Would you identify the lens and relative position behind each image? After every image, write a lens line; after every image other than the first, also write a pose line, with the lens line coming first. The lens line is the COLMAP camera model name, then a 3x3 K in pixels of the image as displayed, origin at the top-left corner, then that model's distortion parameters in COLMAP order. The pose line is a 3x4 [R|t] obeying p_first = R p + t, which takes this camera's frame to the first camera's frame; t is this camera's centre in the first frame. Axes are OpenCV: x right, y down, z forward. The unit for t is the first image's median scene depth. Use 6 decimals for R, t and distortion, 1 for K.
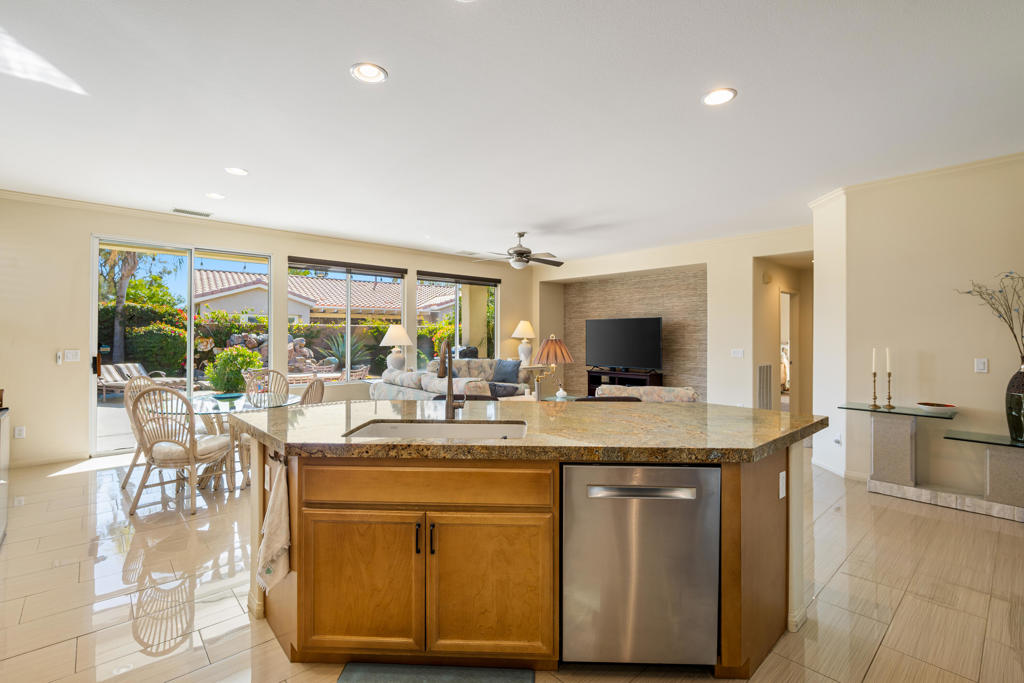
lens RADIAL K [[460.1, 0, 515.3], [0, 460.1, 337.0], [0, 0, 1]] dist [0.003028, -0.001030]
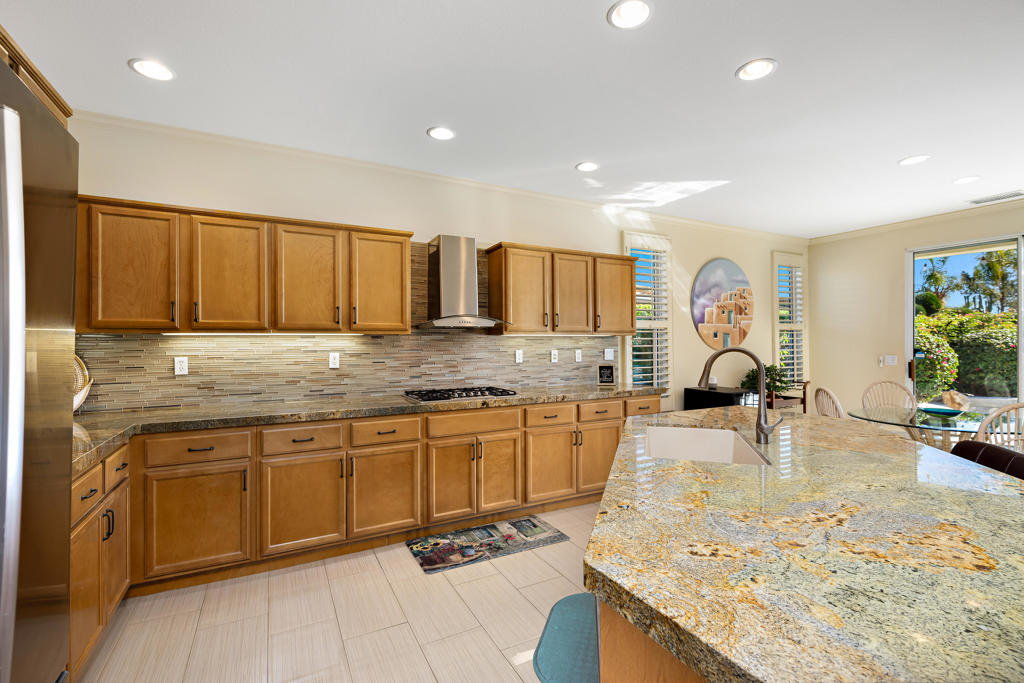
lens RADIAL K [[460.1, 0, 514.9], [0, 460.1, 337.9], [0, 0, 1]] dist [0.003028, -0.001030]
pose [[-0.242434, -0.012559, -0.970087, 0.194582], [0.000748, 0.999913, -0.013132, -0.000430], [0.970168, -0.003909, -0.242404, 0.195392]]
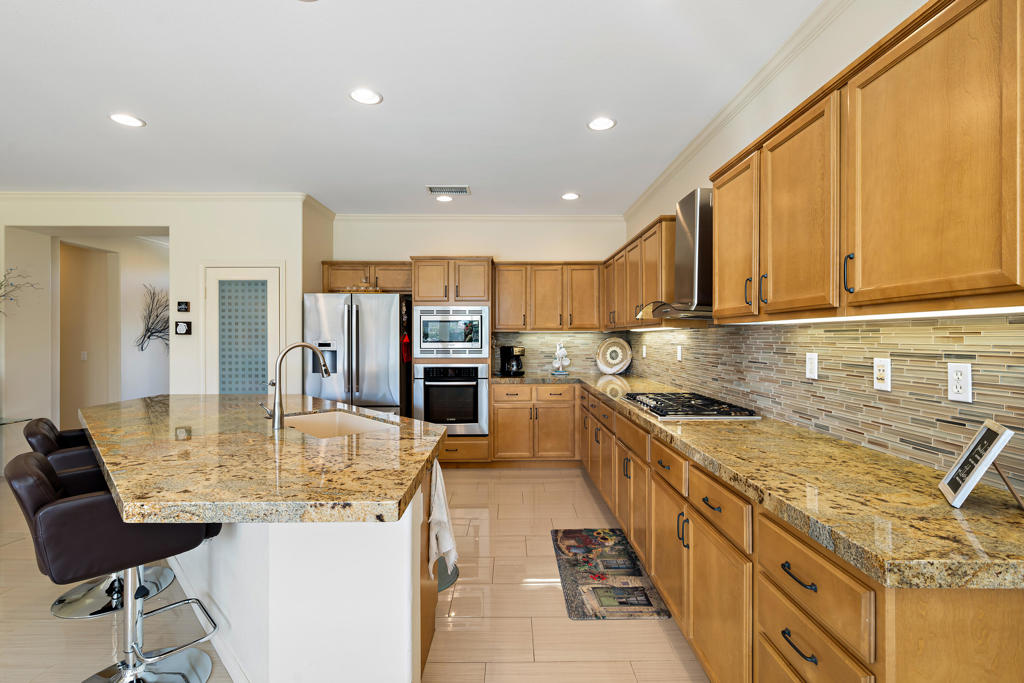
lens RADIAL K [[460.1, 0, 505.1], [0, 460.1, 331.7], [0, 0, 1]] dist [0.003028, -0.001030]
pose [[-0.737265, 0.004788, 0.675587, -0.286128], [0.001296, 0.999983, -0.005673, -0.003315], [-0.675602, -0.003307, -0.737259, 0.351752]]
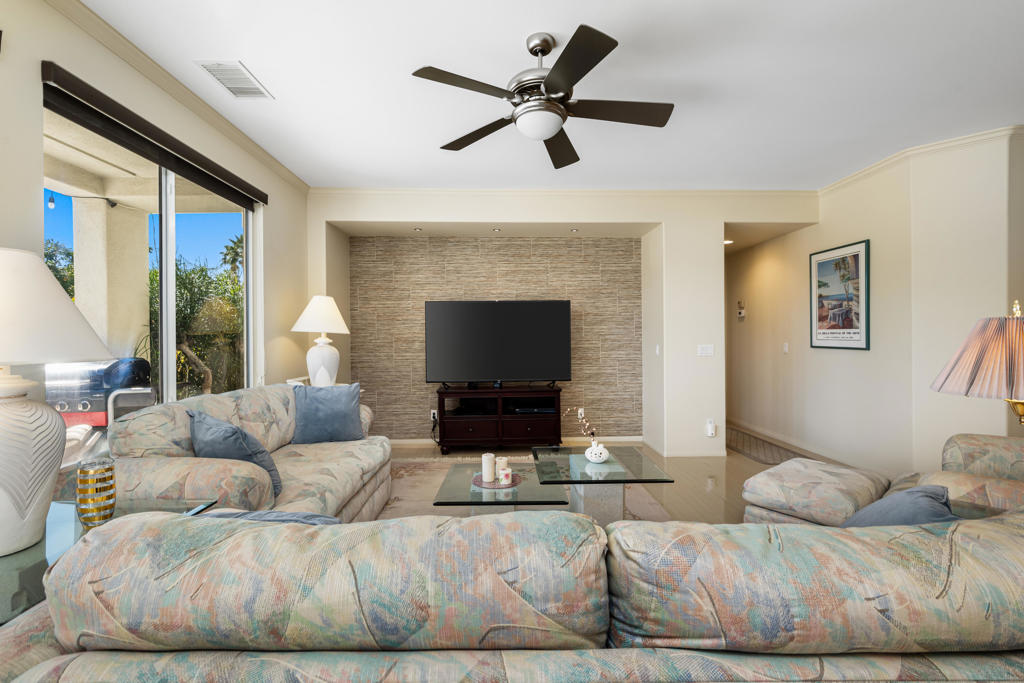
lens RADIAL K [[460.1, 0, 516.2], [0, 460.1, 340.1], [0, 0, 1]] dist [0.003028, -0.001030]
pose [[0.650045, -0.012435, 0.759794, -0.196007], [0.012012, 0.999909, 0.006088, 0.007765], [-0.759801, 0.005169, 0.650135, 0.530711]]
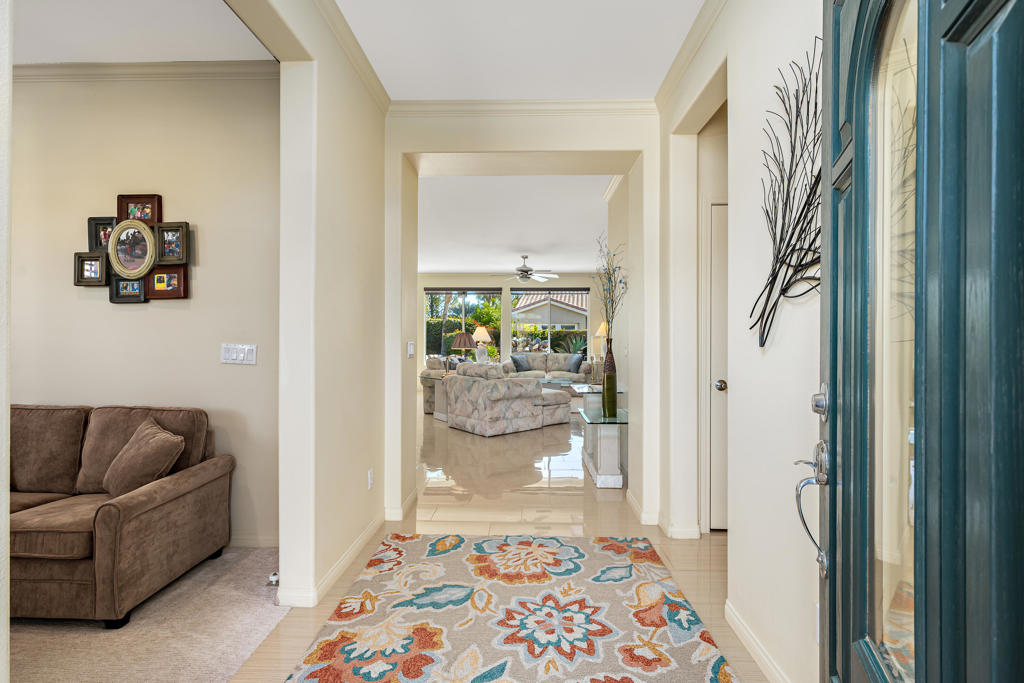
lens RADIAL K [[460.1, 0, 513.5], [0, 460.1, 340.3], [0, 0, 1]] dist [0.003028, -0.001030]
pose [[0.714206, -0.003074, -0.699929, 0.636555], [-0.003327, 0.999964, -0.007787, 0.020659], [0.699928, 0.007890, 0.714170, 0.010000]]
